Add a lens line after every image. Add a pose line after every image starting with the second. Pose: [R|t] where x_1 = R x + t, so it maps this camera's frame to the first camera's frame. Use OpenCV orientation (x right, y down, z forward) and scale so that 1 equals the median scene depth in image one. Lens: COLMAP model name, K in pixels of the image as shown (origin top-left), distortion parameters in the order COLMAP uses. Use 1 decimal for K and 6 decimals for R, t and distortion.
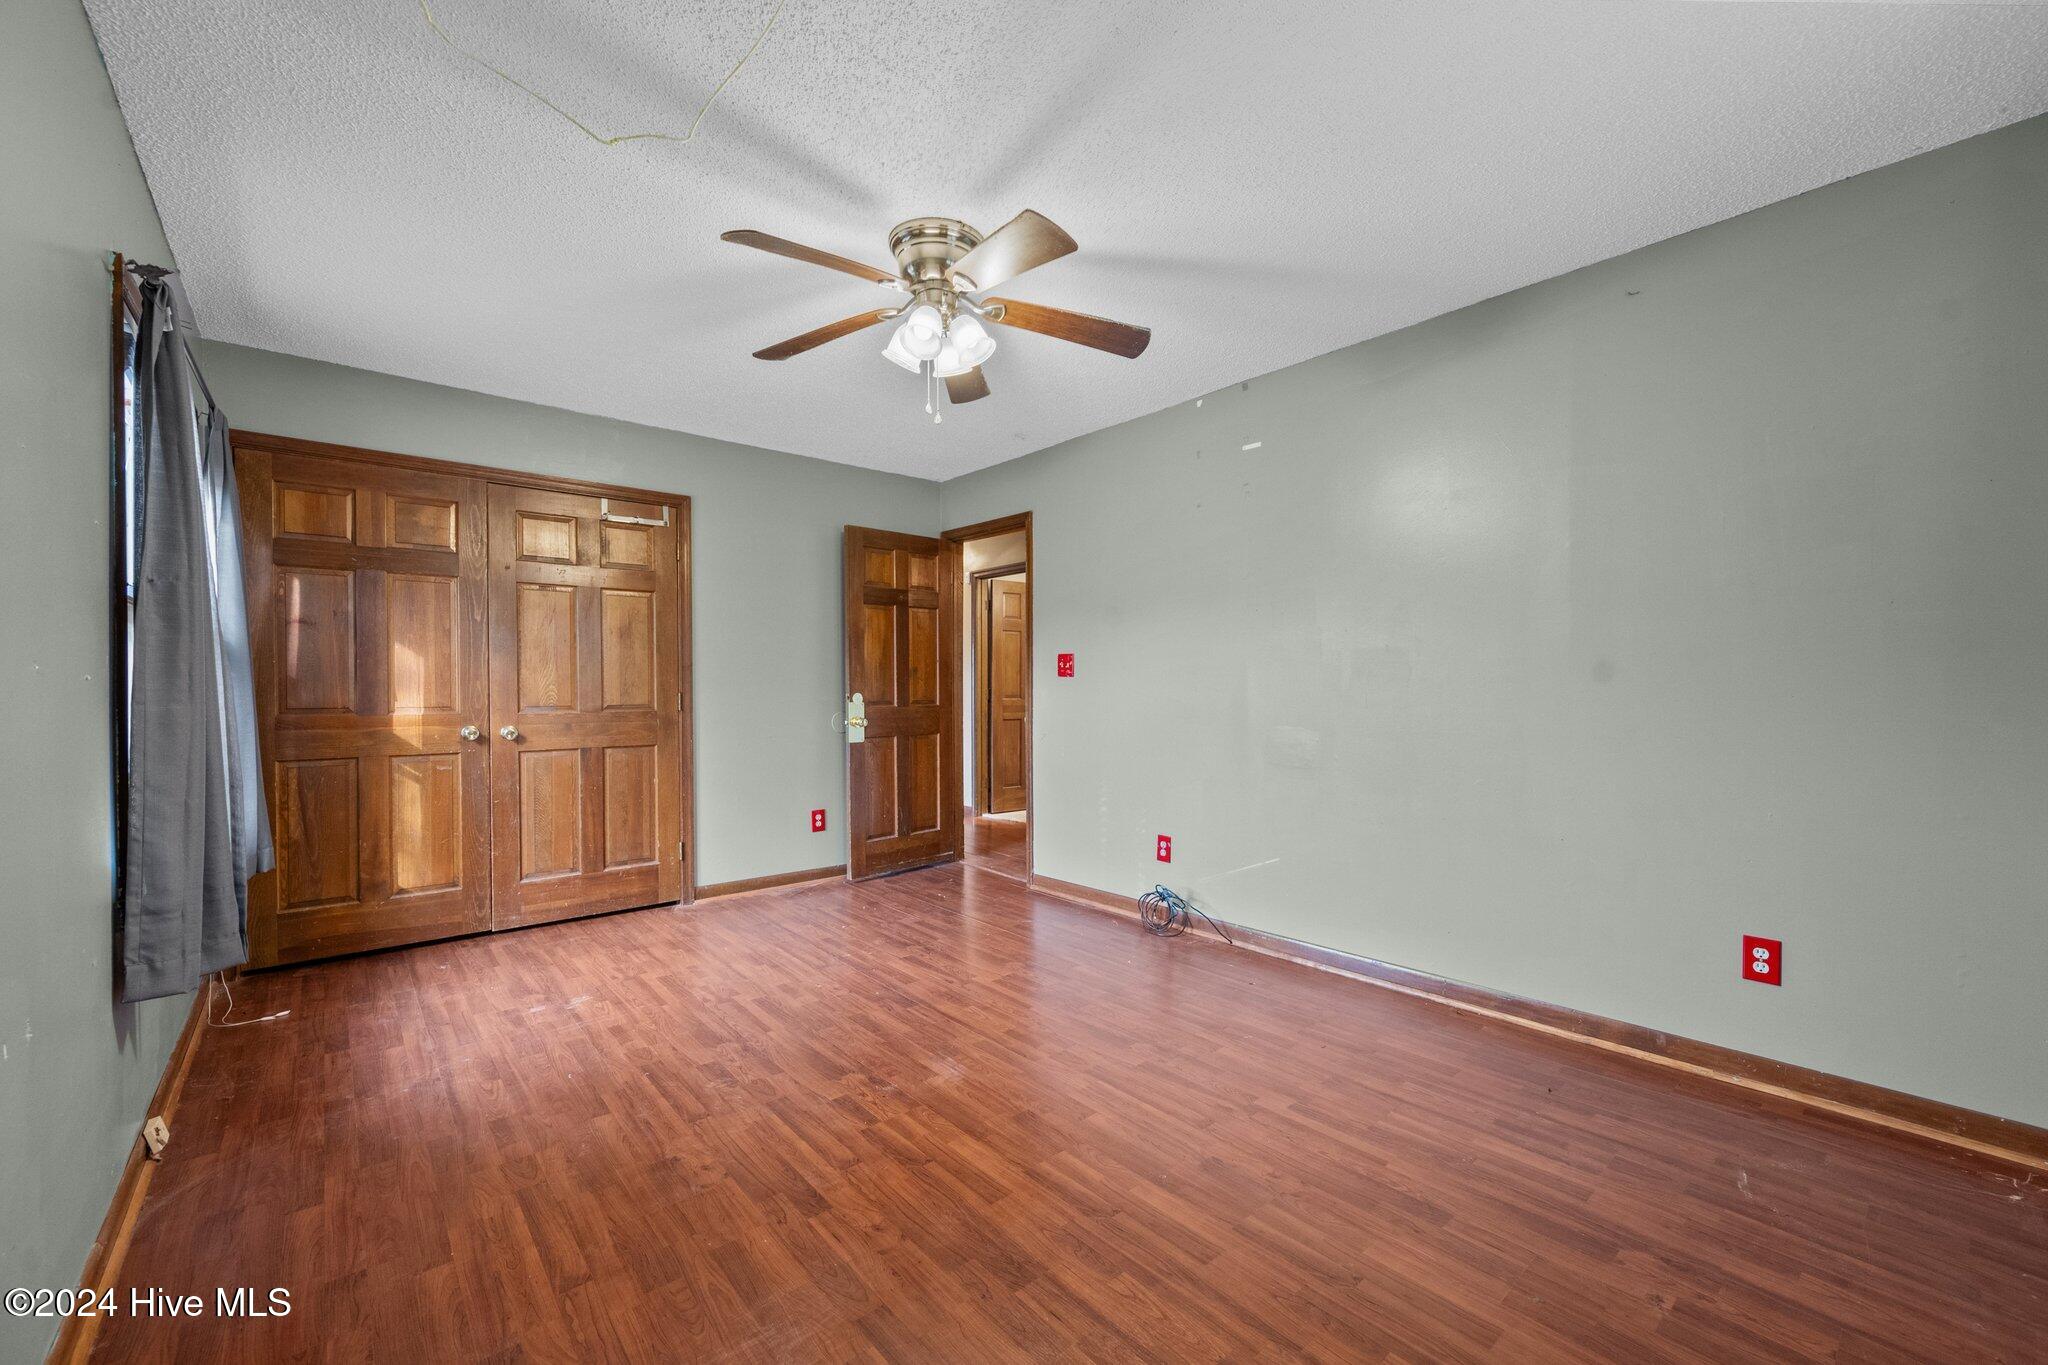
lens RADIAL K [[813.7, 0, 1018.0], [0, 813.7, 680.8], [0, 0, 1]] dist [0.001270, -0.000084]
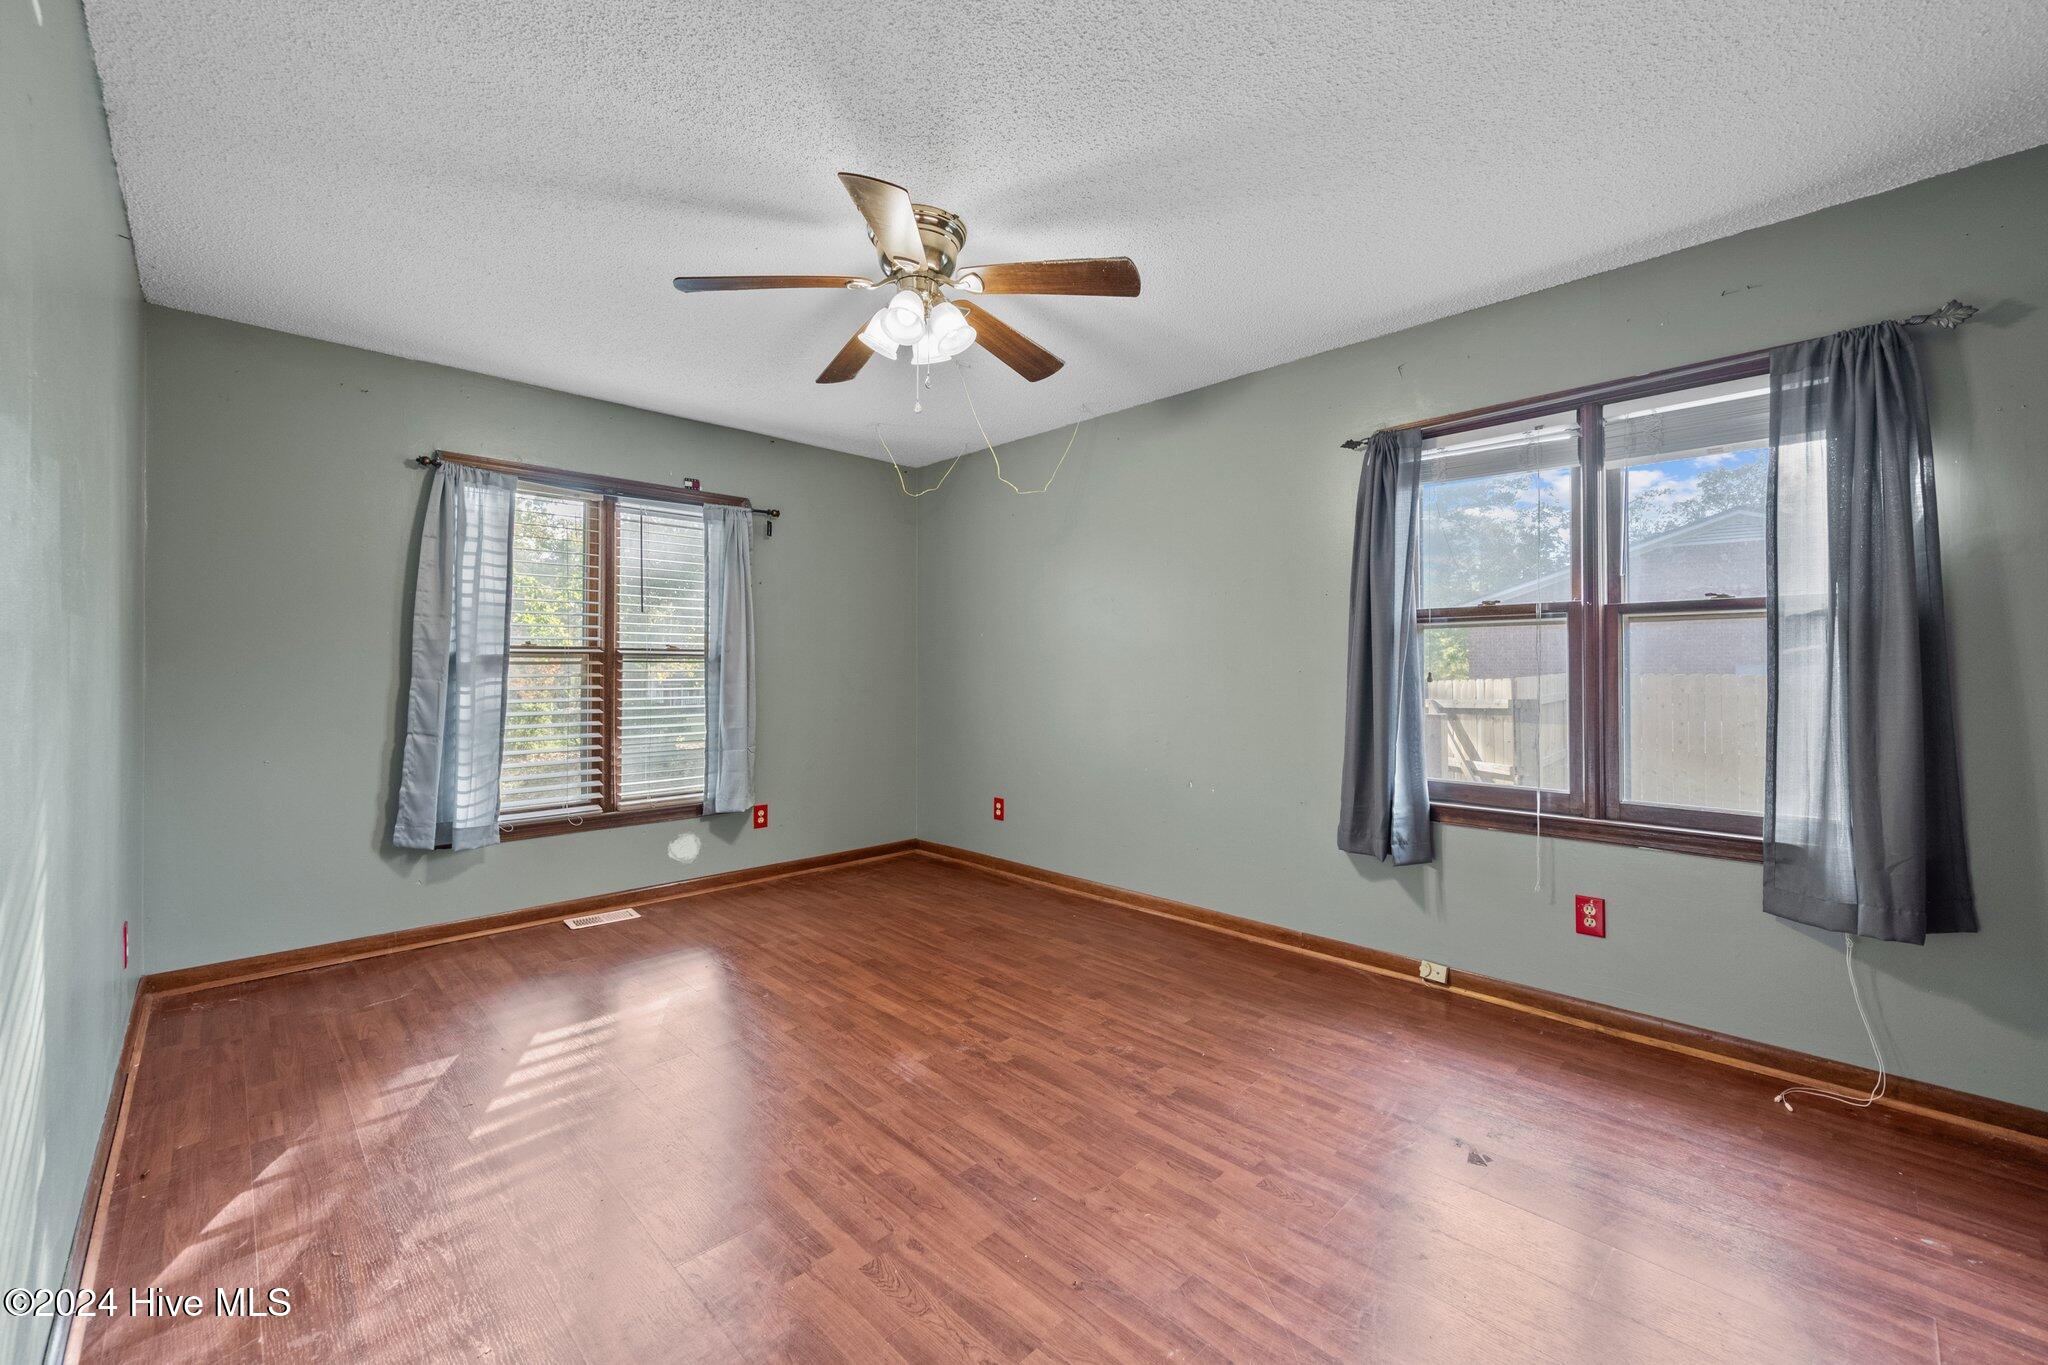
lens RADIAL K [[813.7, 0, 1024.2], [0, 813.7, 674.8], [0, 0, 1]] dist [0.001270, -0.000084]
pose [[-0.997112, 0.004120, -0.075836, -0.153709], [0.003800, 0.999983, 0.004357, -0.003932], [0.075853, 0.004056, -0.997111, 2.018490]]
